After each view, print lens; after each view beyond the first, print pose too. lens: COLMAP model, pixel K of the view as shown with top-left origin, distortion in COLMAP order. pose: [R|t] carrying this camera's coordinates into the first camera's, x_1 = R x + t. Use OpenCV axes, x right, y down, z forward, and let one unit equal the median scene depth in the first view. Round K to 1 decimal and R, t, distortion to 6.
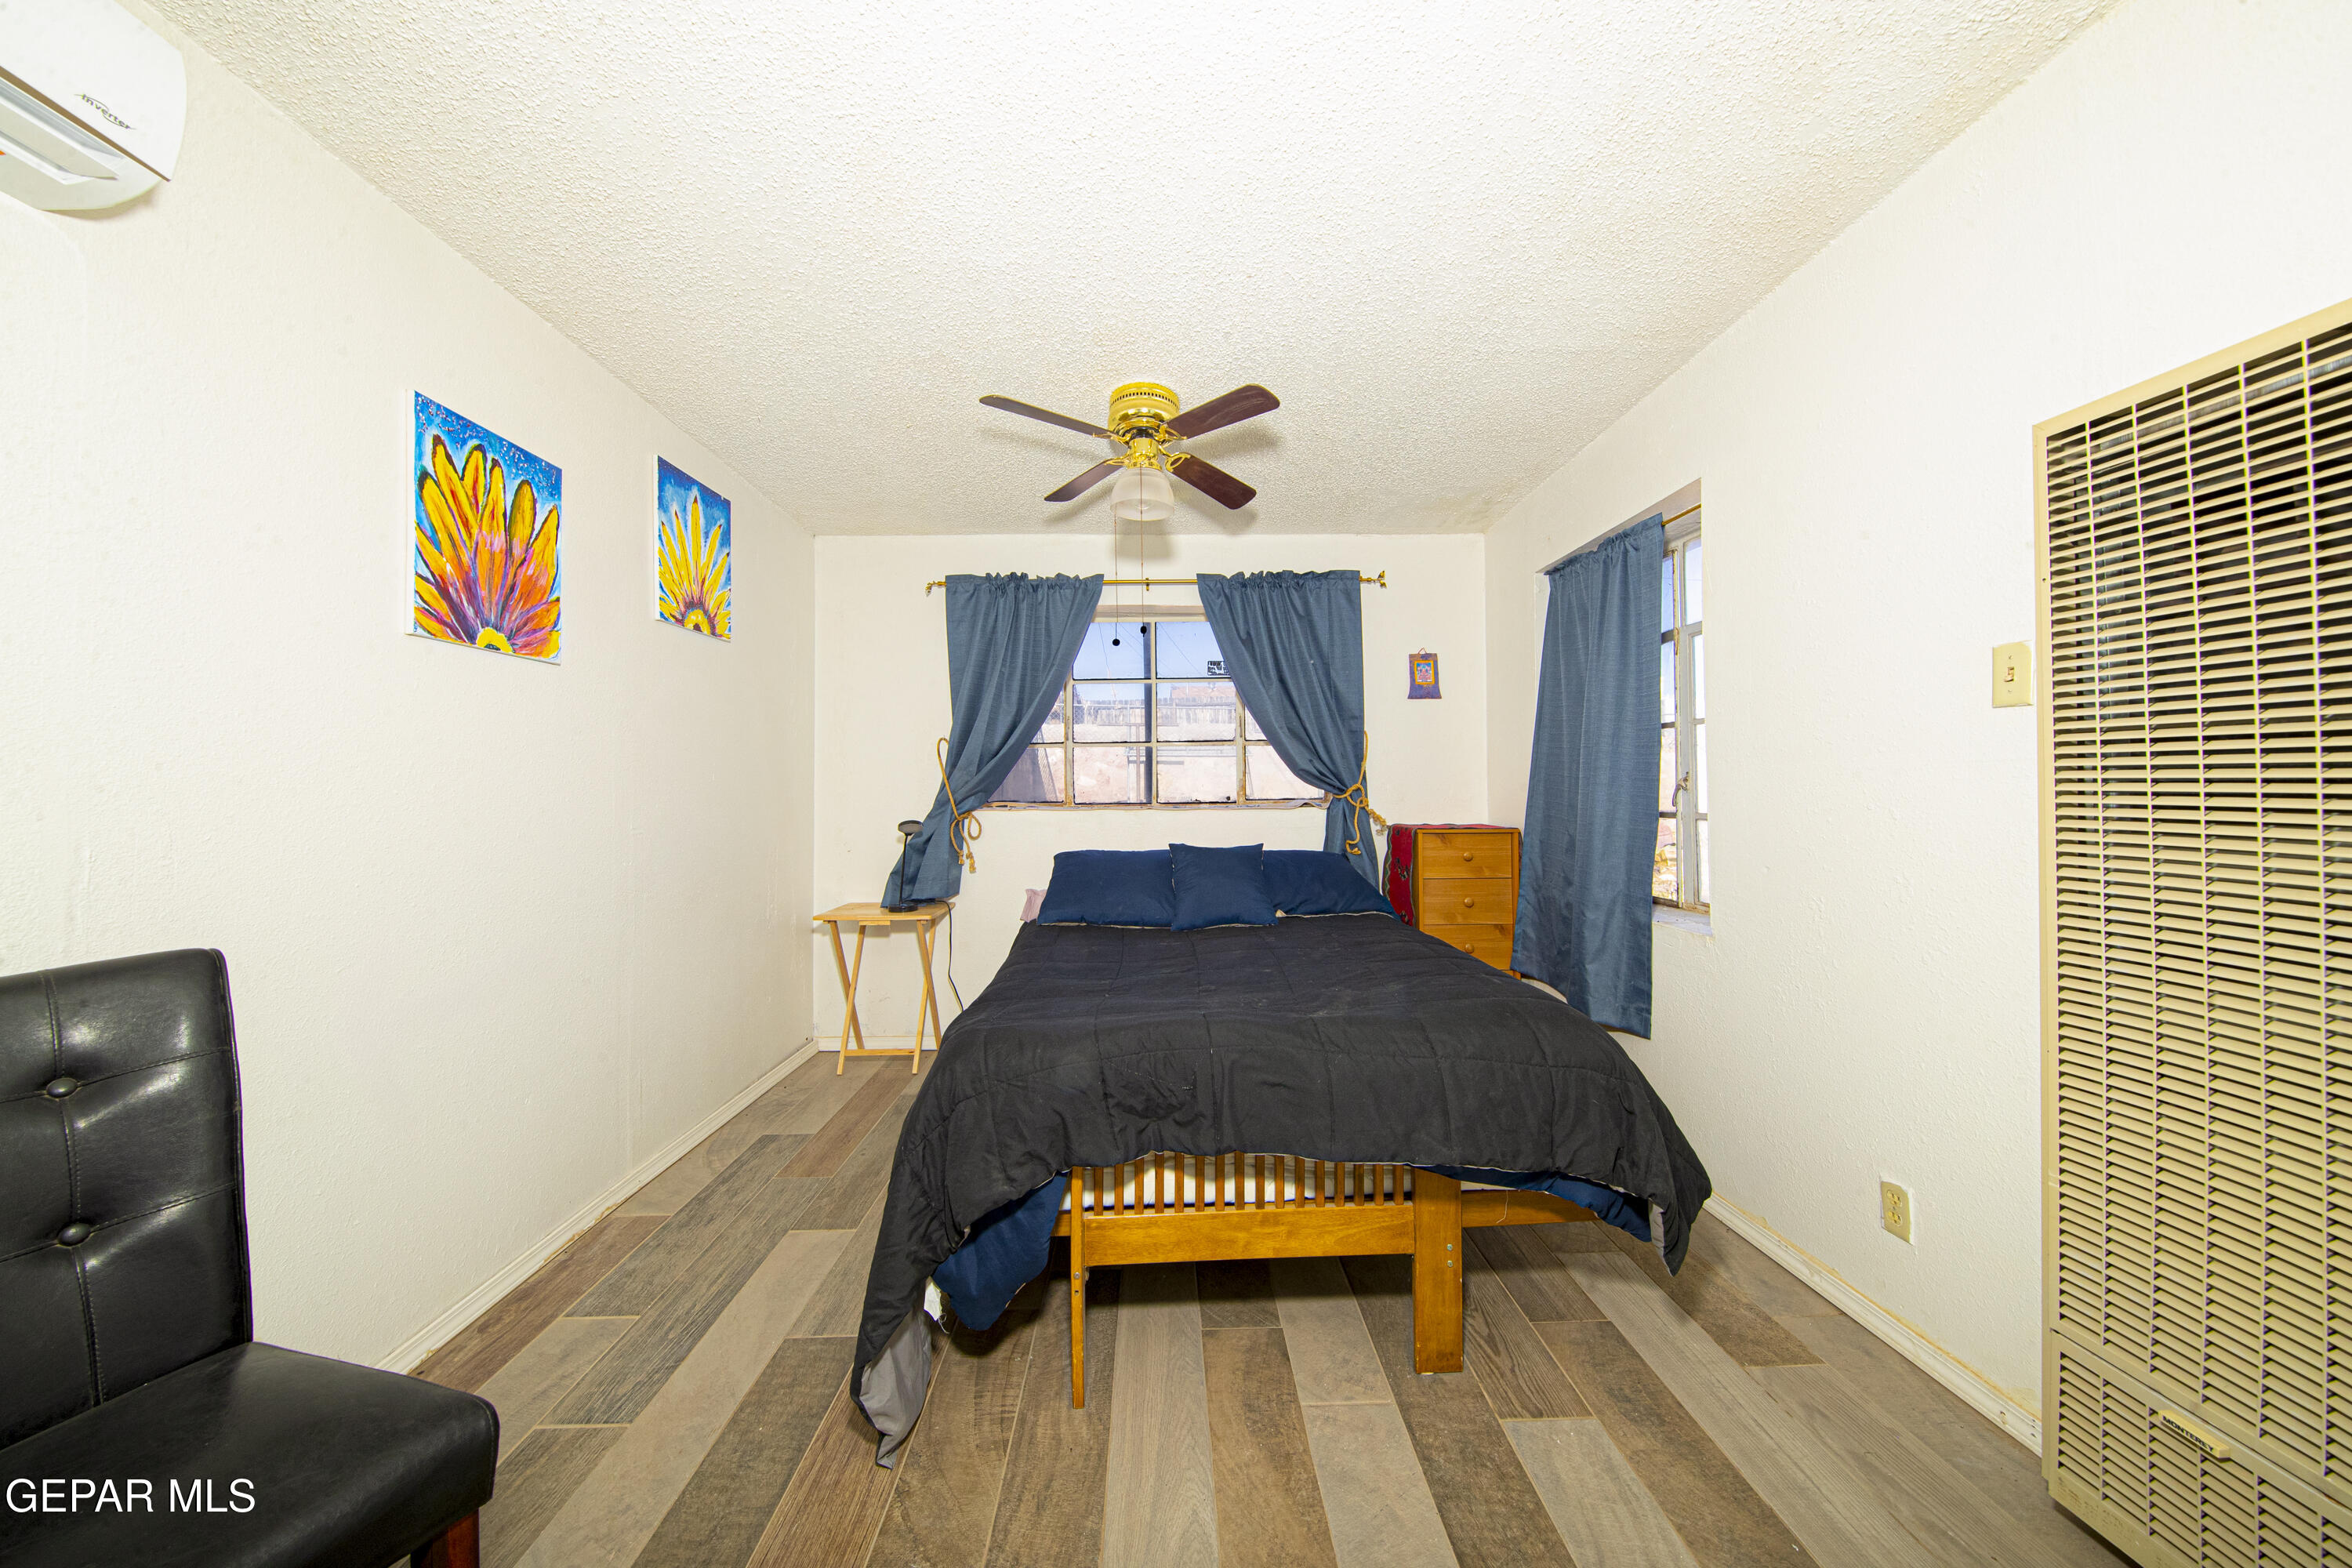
lens RADIAL K [[780.7, 0, 1175.3], [0, 780.7, 776.4], [0, 0, 1]] dist [0.012035, -0.007102]
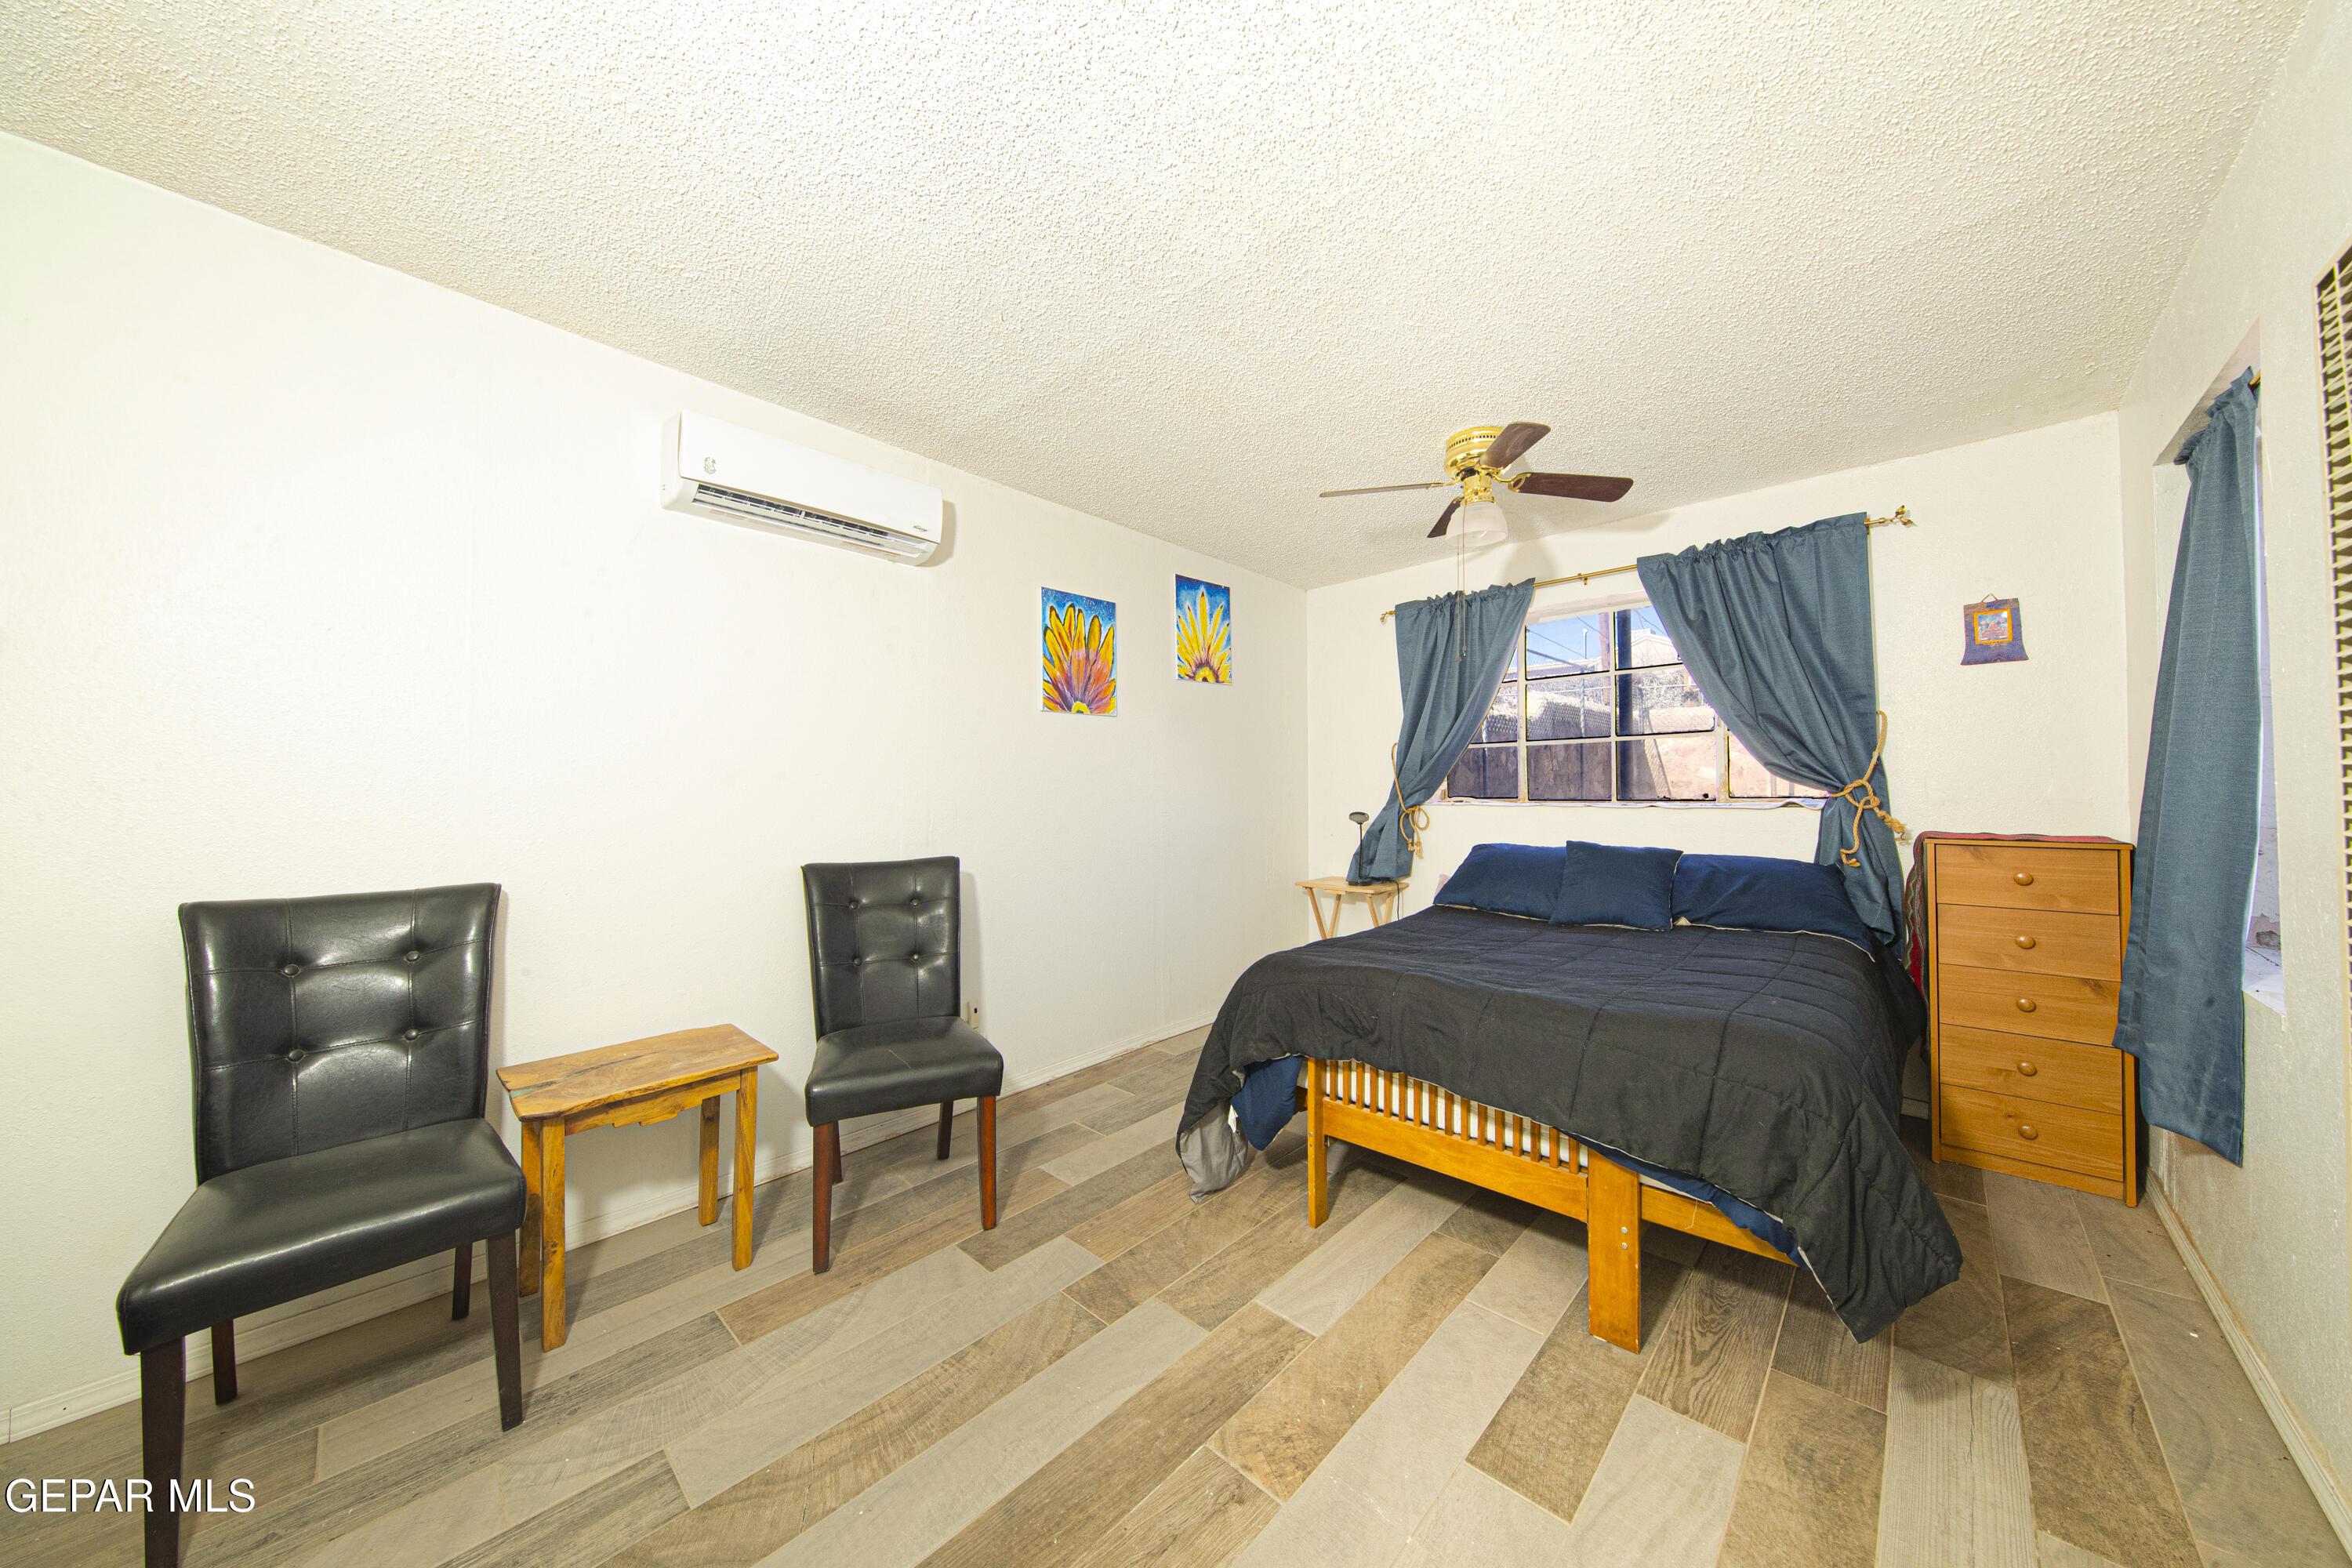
lens RADIAL K [[780.7, 0, 1175.3], [0, 780.7, 776.4], [0, 0, 1]] dist [0.012035, -0.007102]
pose [[0.702286, -0.009771, -0.711828, 0.410338], [0.016781, 0.999855, 0.002831, -0.010051], [0.711697, -0.013933, 0.702348, -0.090204]]
